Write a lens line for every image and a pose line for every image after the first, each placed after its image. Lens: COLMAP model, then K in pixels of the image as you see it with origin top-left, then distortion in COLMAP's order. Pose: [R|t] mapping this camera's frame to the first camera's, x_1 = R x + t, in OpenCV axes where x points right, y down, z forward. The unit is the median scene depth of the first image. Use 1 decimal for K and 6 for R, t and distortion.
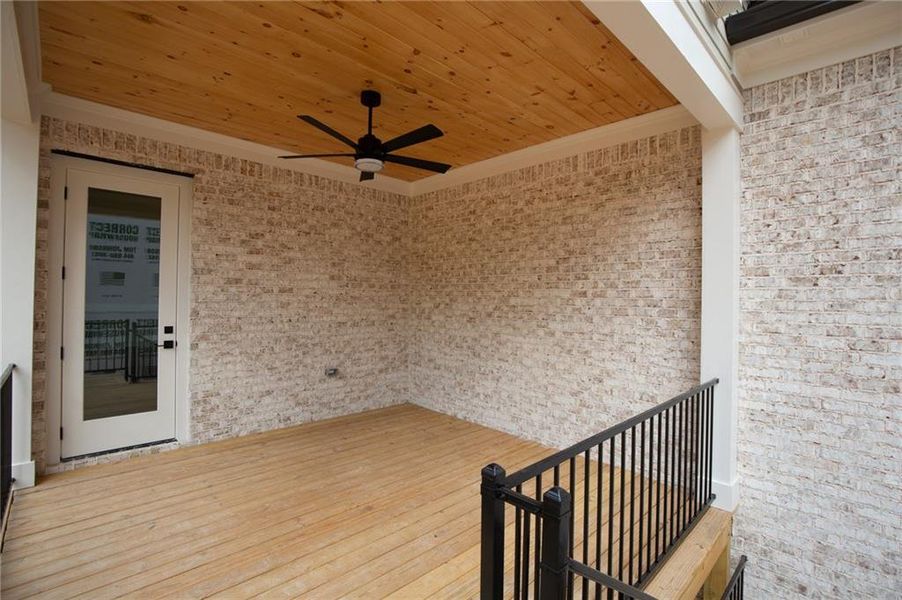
lens RADIAL K [[424.8, 0, 457.8], [0, 424.8, 296.2], [0, 0, 1]] dist [-0.000453, 0.000014]
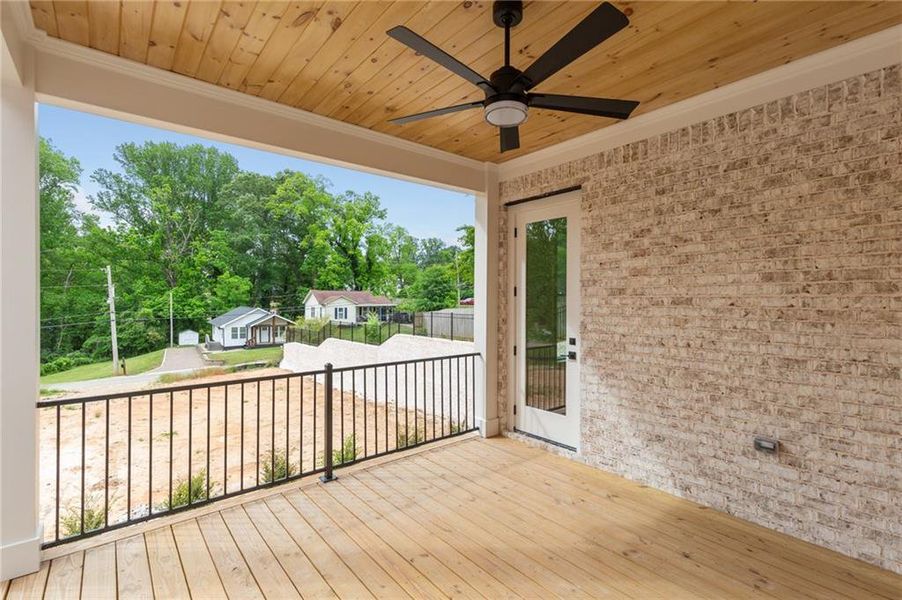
lens RADIAL K [[418.6, 0, 461.8], [0, 418.6, 301.9], [0, 0, 1]] dist [0.001141, 0.000256]
pose [[-0.076747, -0.013374, -0.996961, 0.319756], [-0.002534, 0.999909, -0.013218, -0.002933], [0.997047, 0.001512, -0.076773, 0.711944]]
